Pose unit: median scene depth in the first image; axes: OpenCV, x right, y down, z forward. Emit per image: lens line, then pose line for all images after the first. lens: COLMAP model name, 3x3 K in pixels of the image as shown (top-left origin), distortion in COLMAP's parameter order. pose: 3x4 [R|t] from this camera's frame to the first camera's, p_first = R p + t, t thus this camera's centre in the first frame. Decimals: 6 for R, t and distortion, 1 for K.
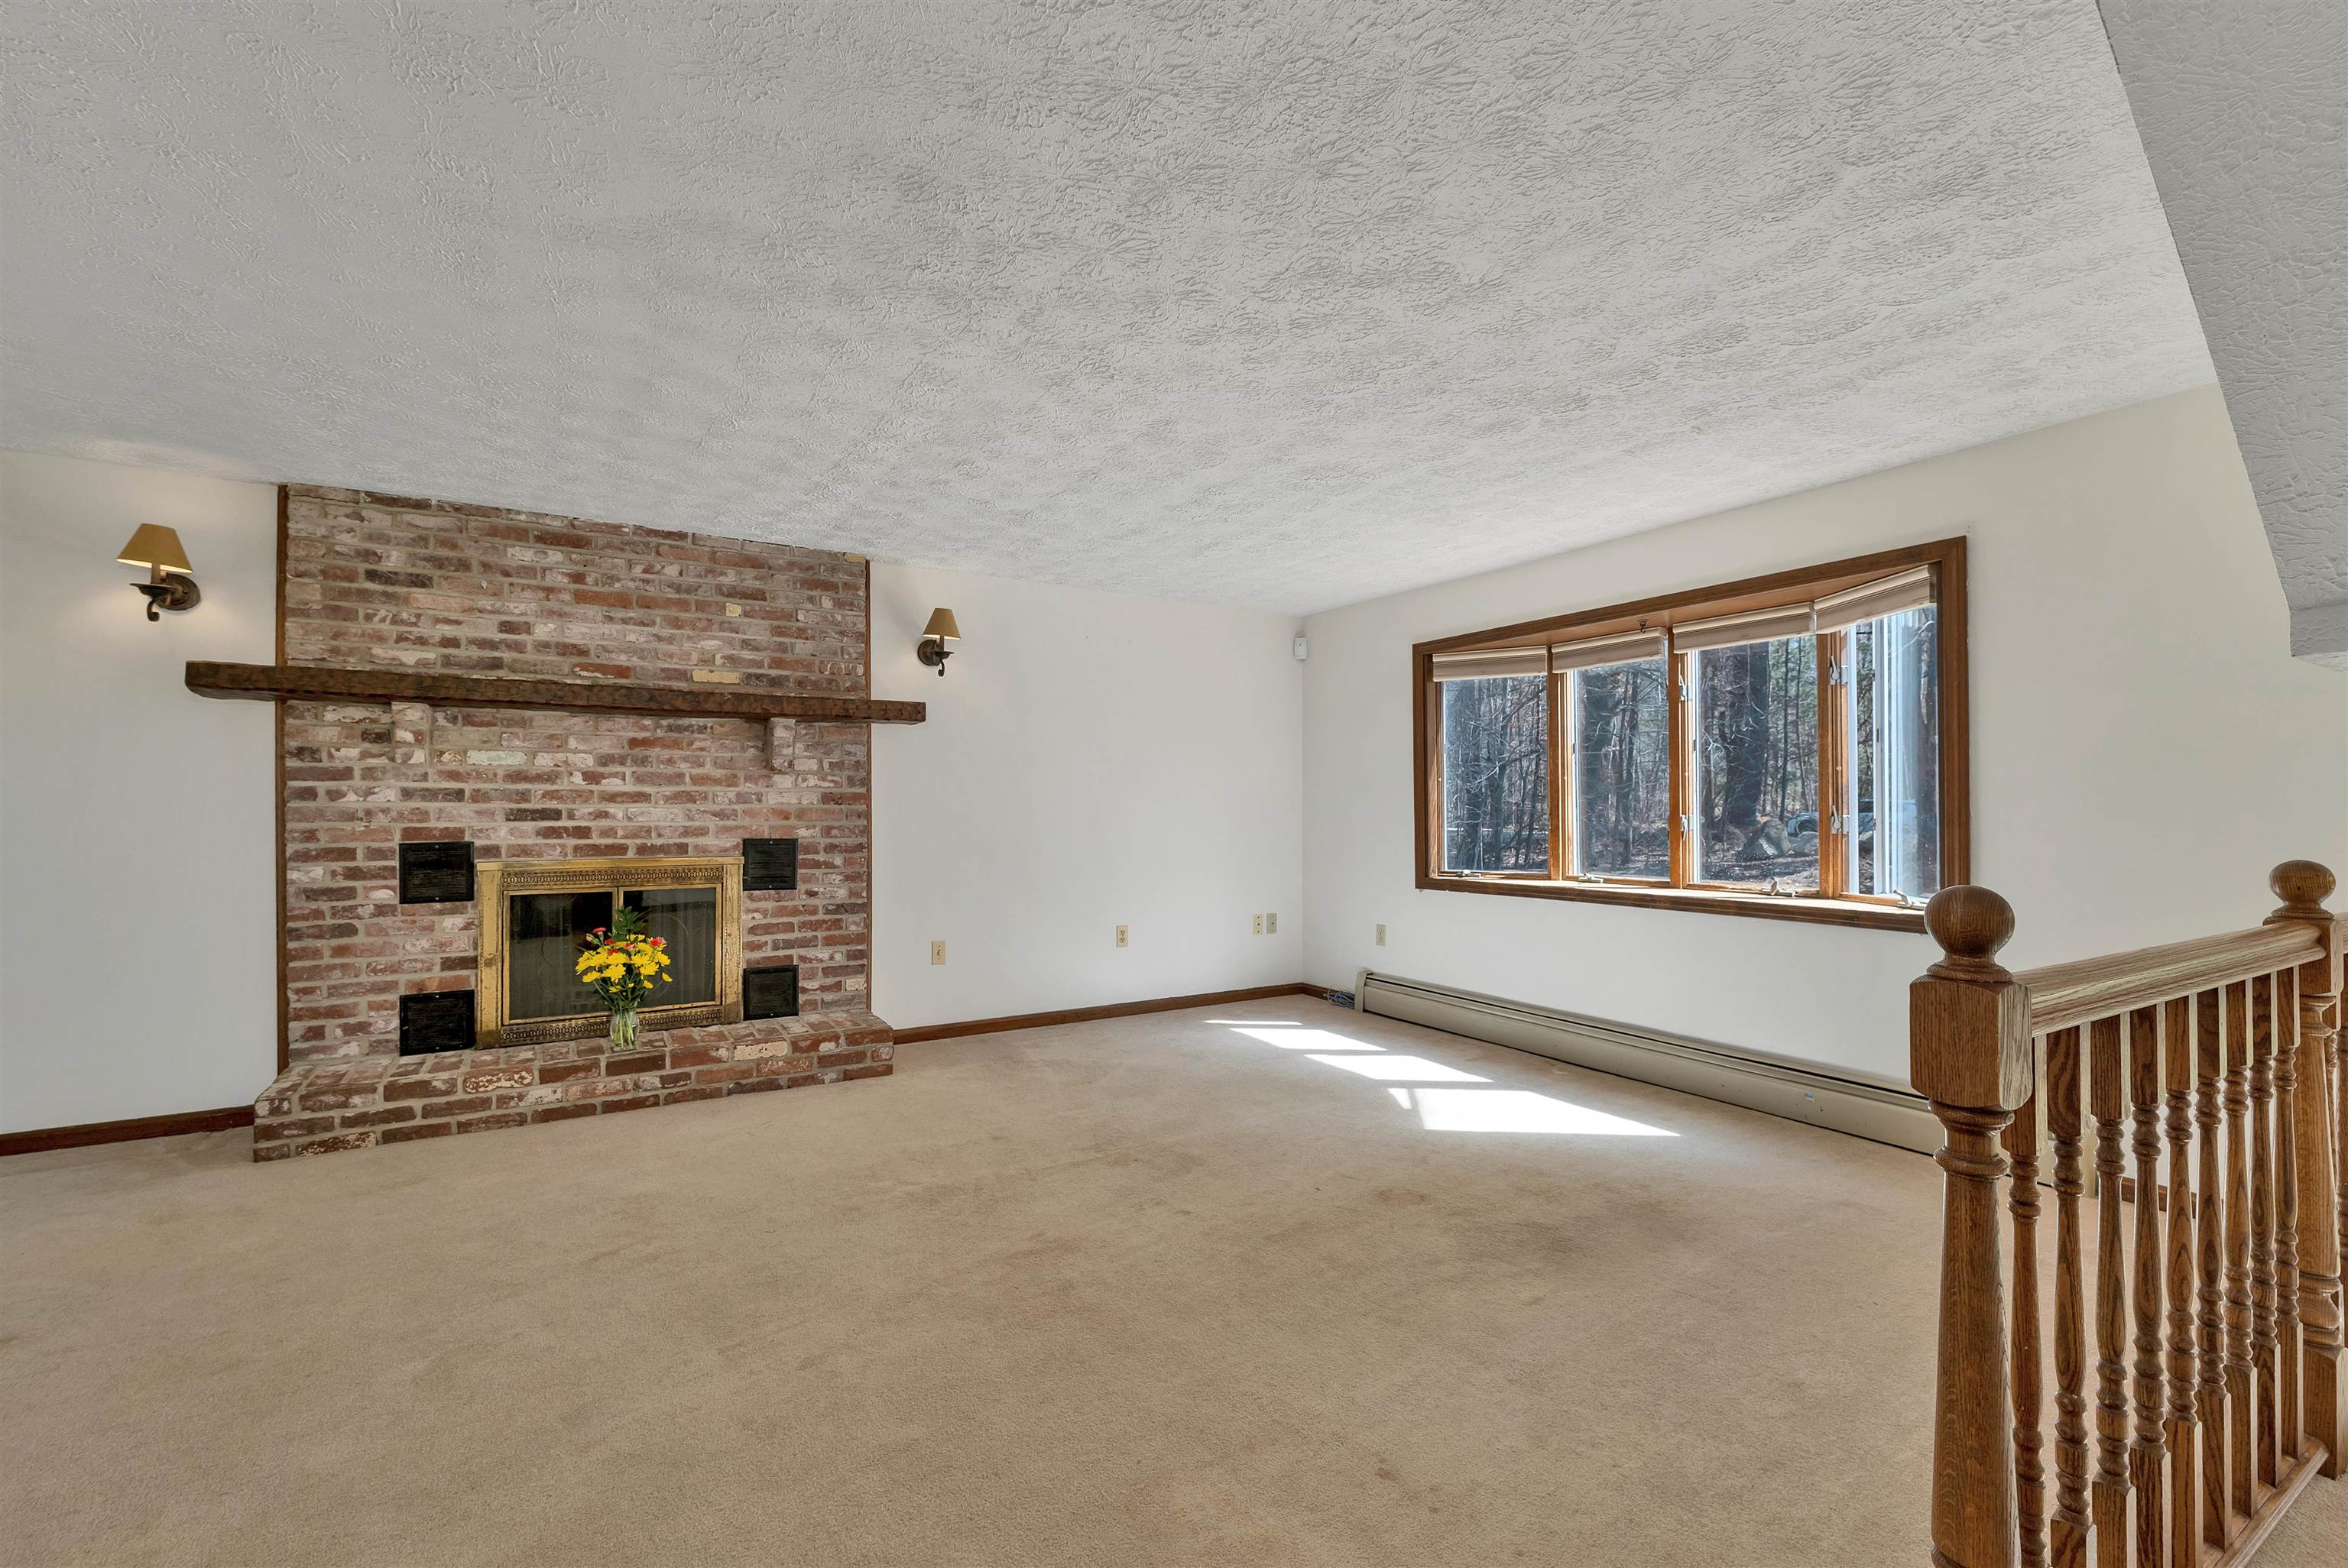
lens RADIAL K [[1010.4, 0, 1170.6], [0, 1010.4, 796.8], [0, 0, 1]] dist [-0.000080, 0.000197]
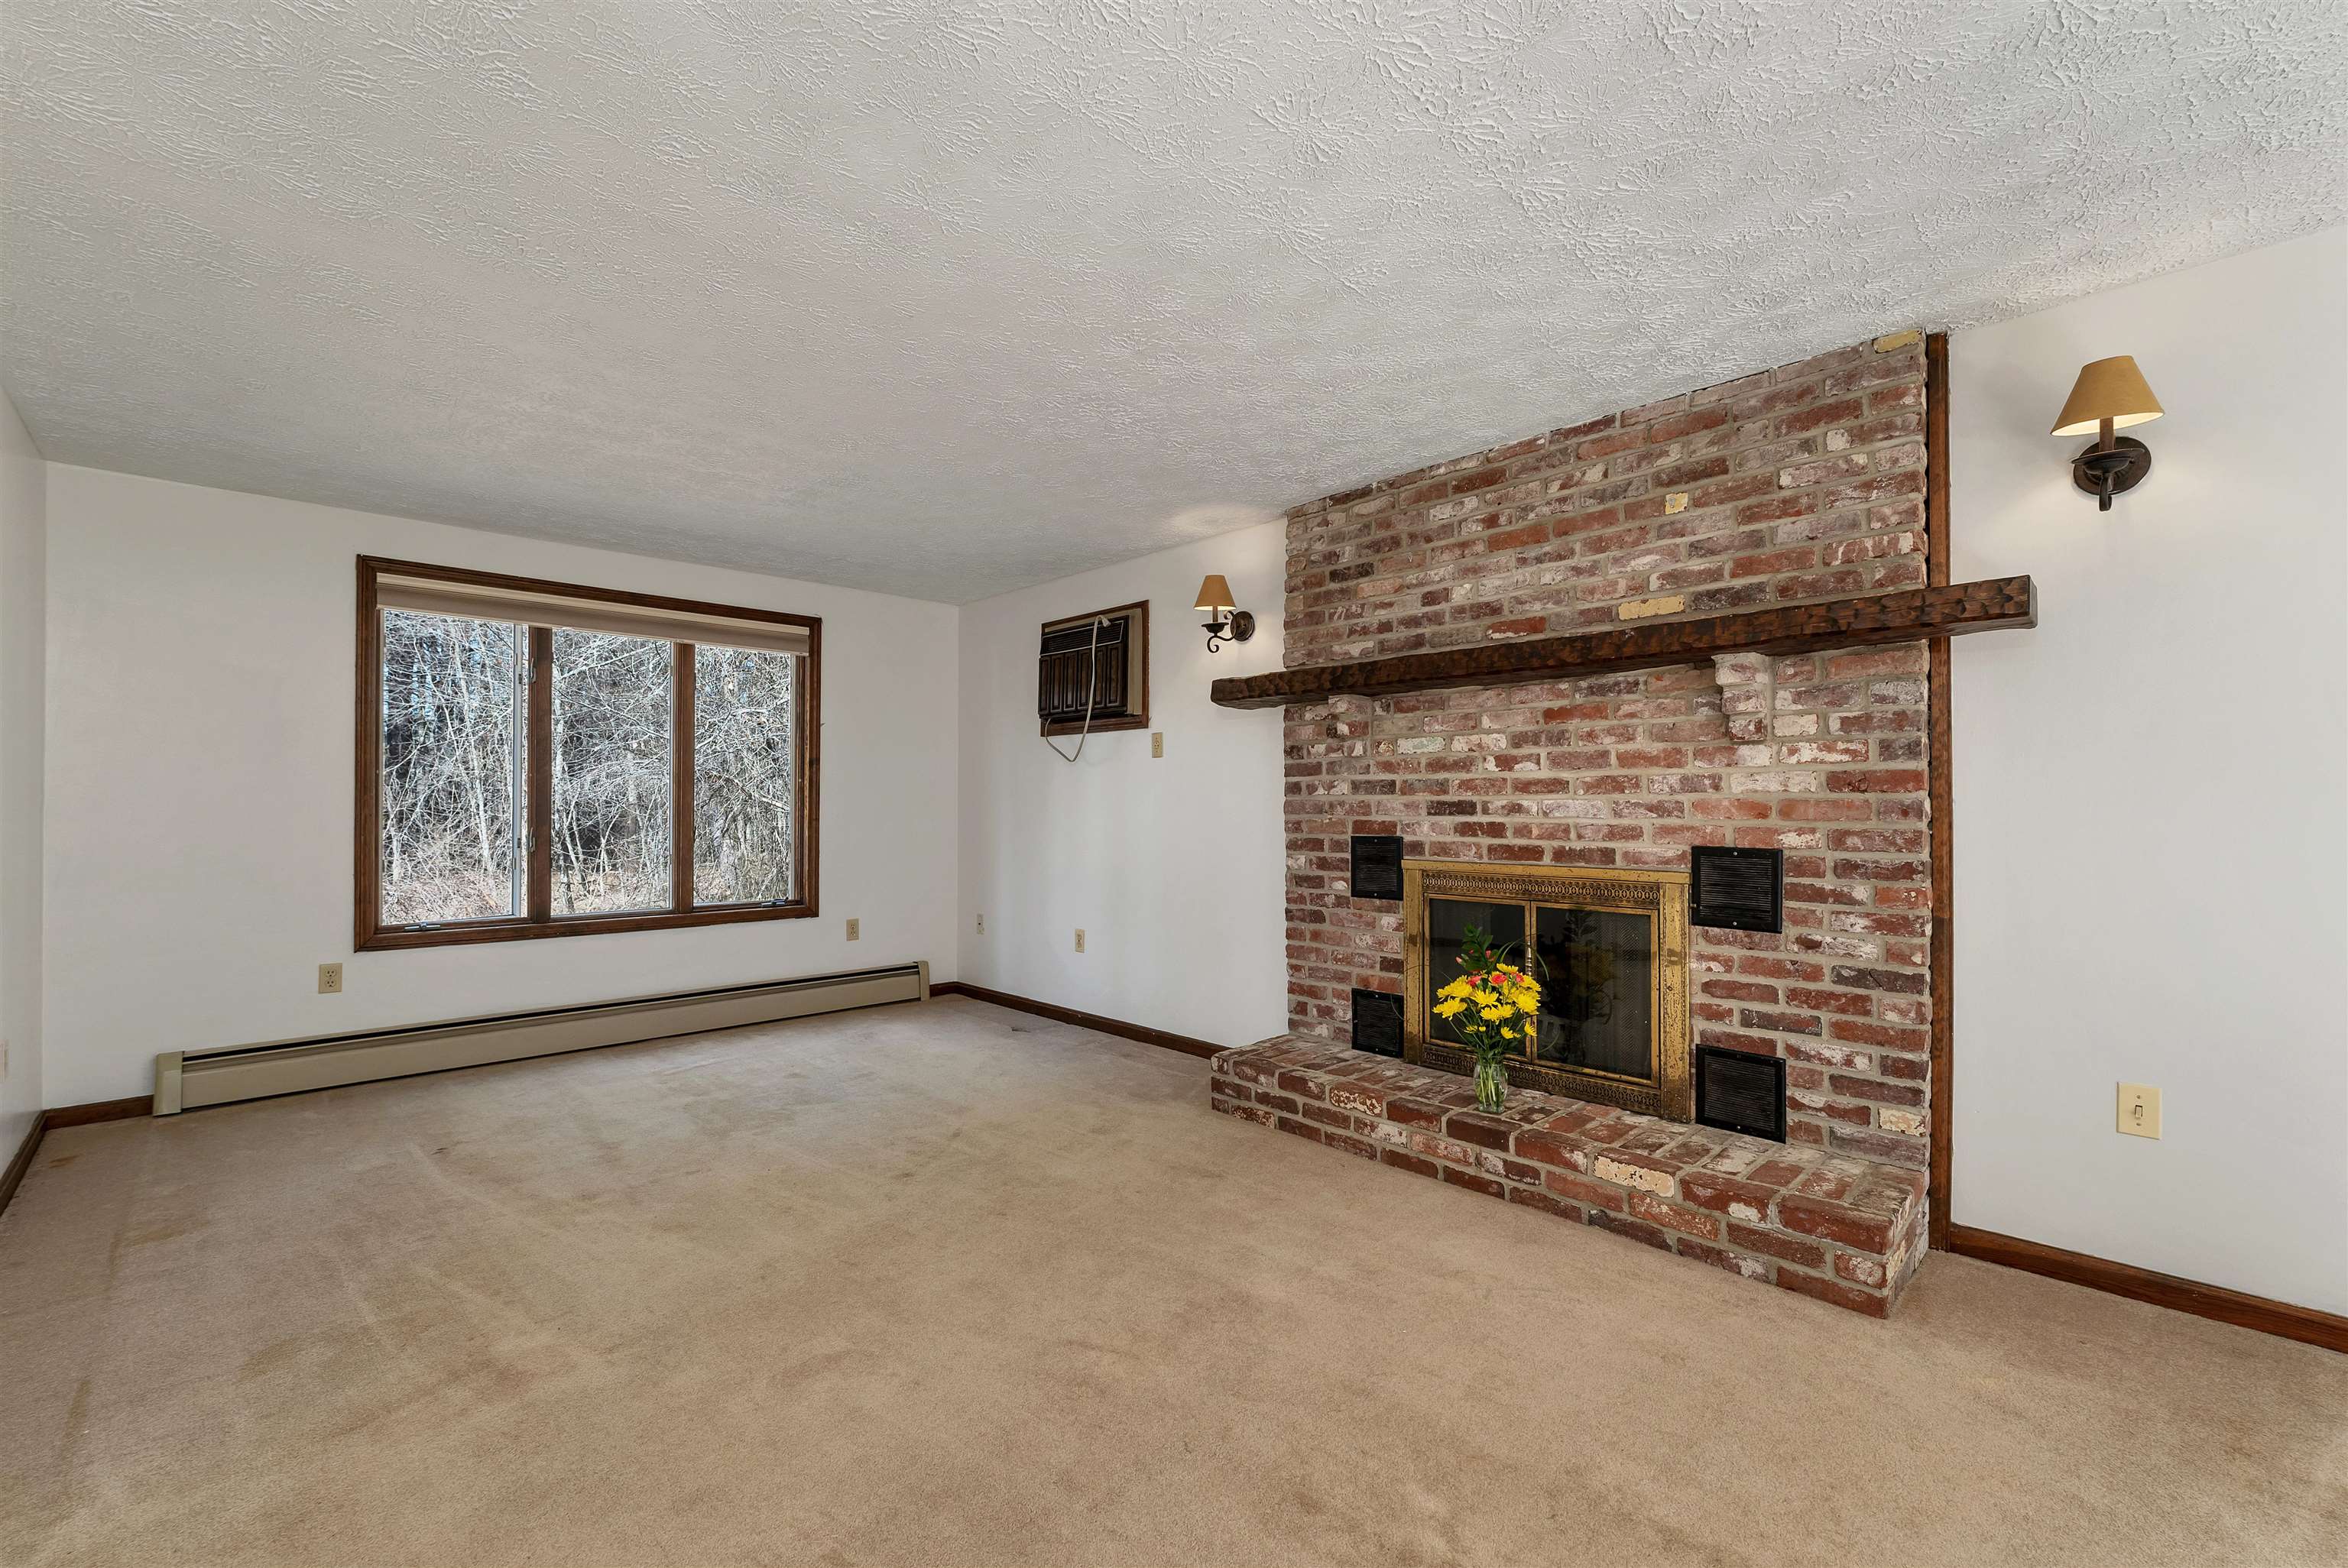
lens RADIAL K [[994.4, 0, 1173.5], [0, 994.4, 799.2], [0, 0, 1]] dist [-0.000512, -0.000148]
pose [[0.193846, -0.005575, -0.981016, 0.158695], [0.013708, 0.999902, -0.002973, 0.009120], [0.980936, -0.012872, 0.193903, 0.588657]]
